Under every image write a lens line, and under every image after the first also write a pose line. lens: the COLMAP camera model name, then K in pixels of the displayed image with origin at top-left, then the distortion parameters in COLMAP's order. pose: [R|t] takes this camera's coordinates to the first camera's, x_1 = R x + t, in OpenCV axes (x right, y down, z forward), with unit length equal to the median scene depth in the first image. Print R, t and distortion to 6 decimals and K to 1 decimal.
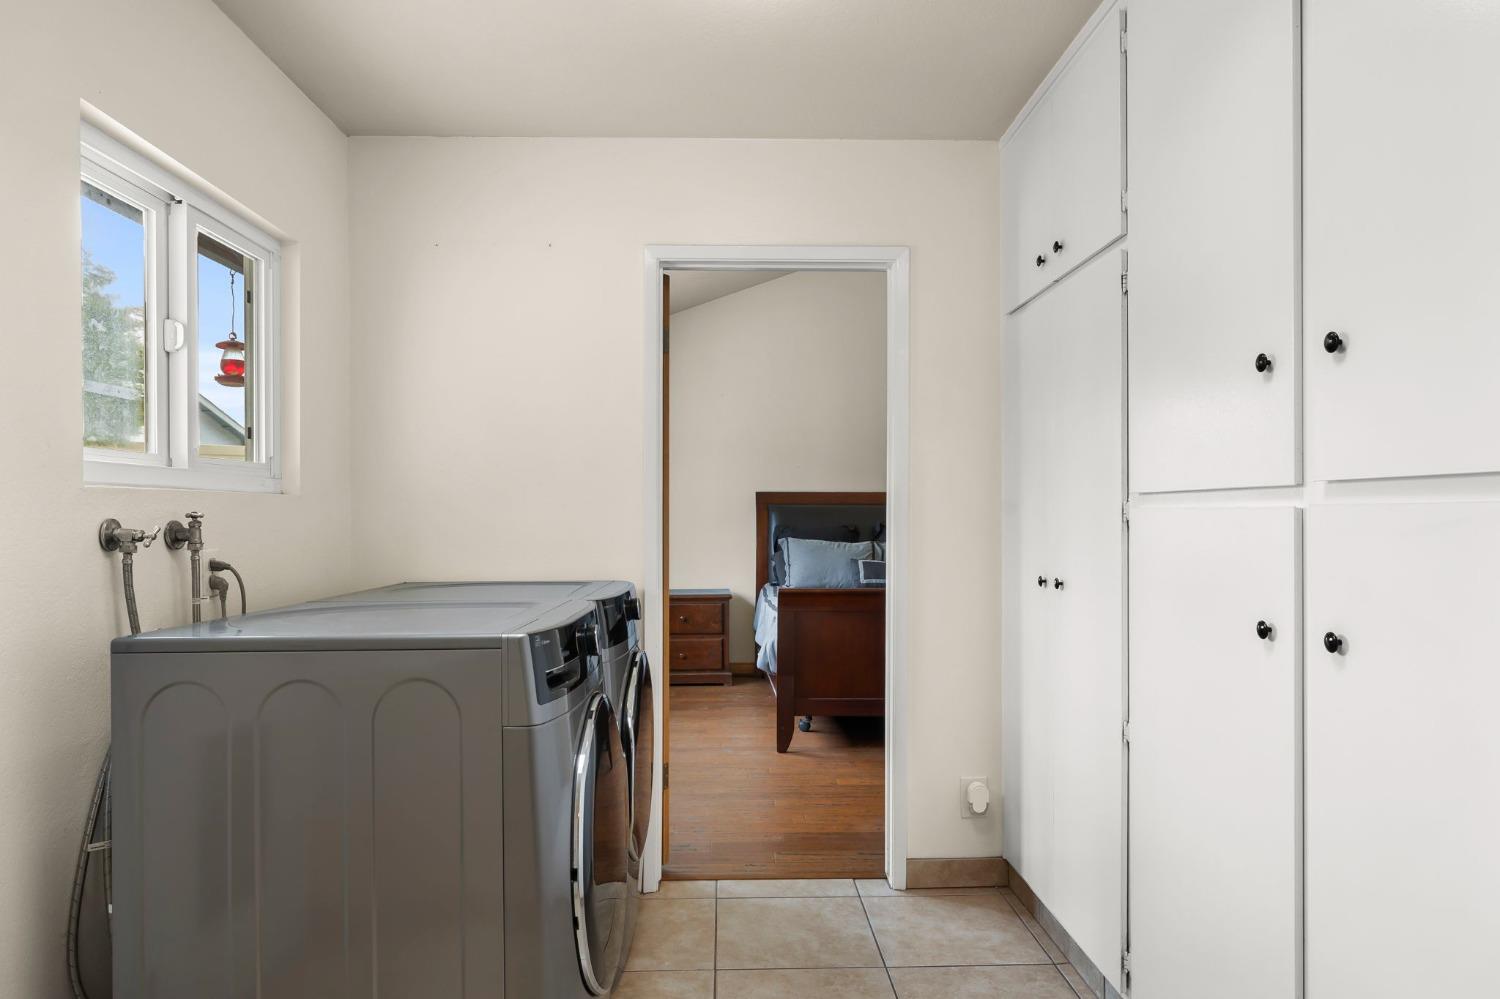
lens RADIAL K [[848.7, 0, 748.5], [0, 848.7, 492.5], [0, 0, 1]] dist [-0.002140, -0.000085]
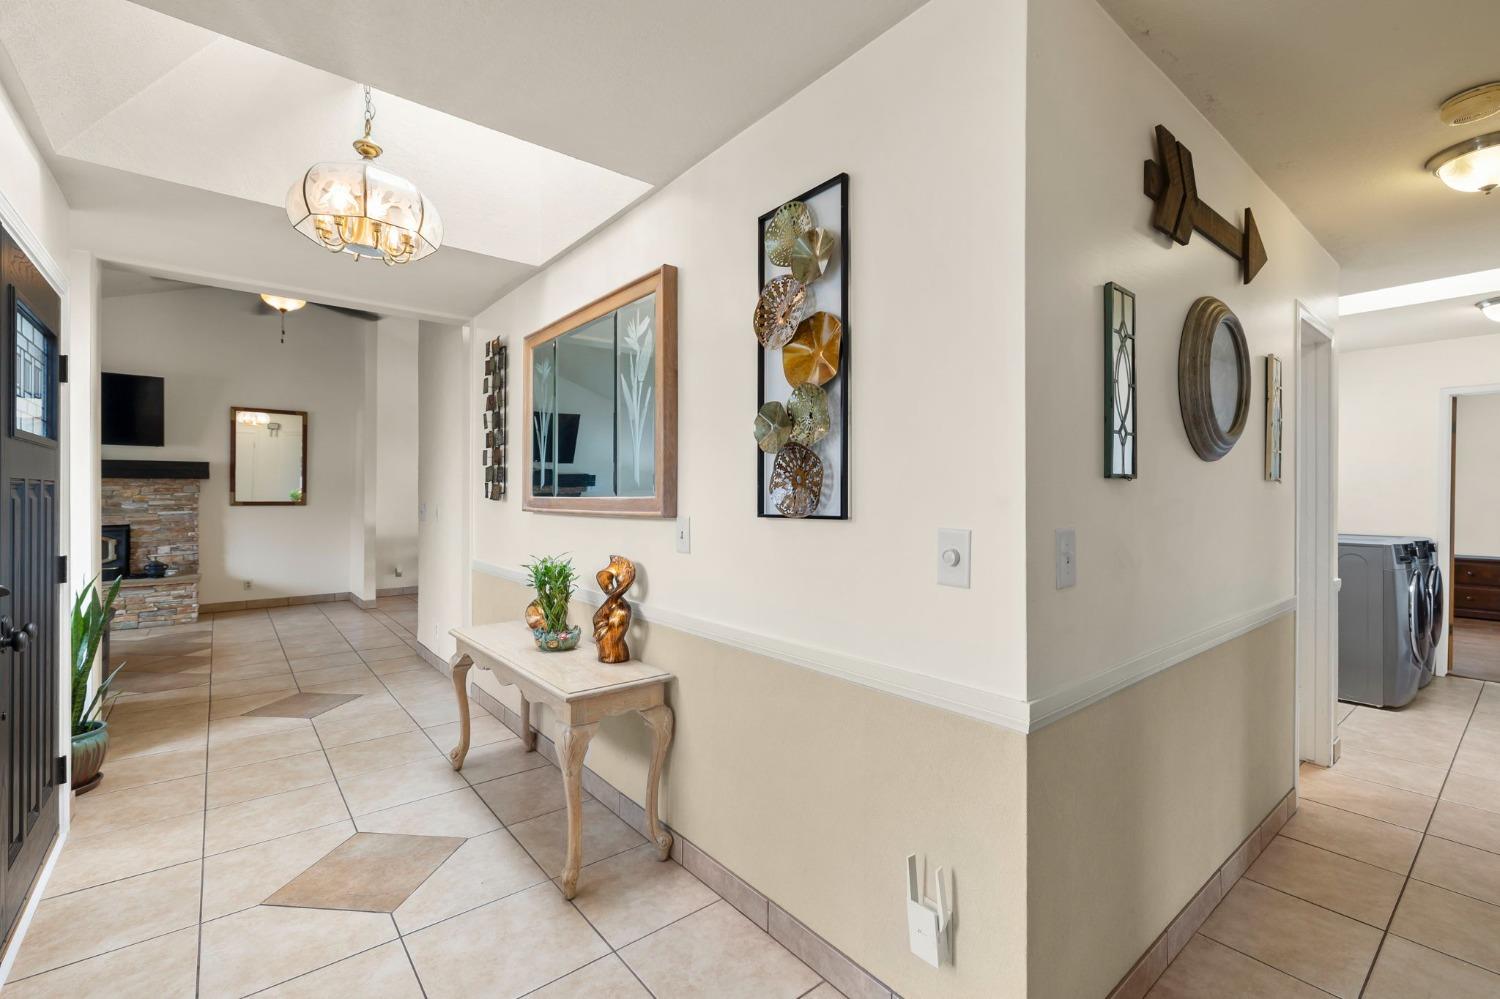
lens RADIAL K [[651.8, 0, 753.5], [0, 651.8, 494.4], [0, 0, 1]] dist [0.003359, 0.000188]
pose [[0.608947, 0.006285, -0.793186, 0.196074], [-0.006940, 0.999973, 0.002596, -0.019062], [0.793180, 0.003924, 0.608974, -1.957042]]
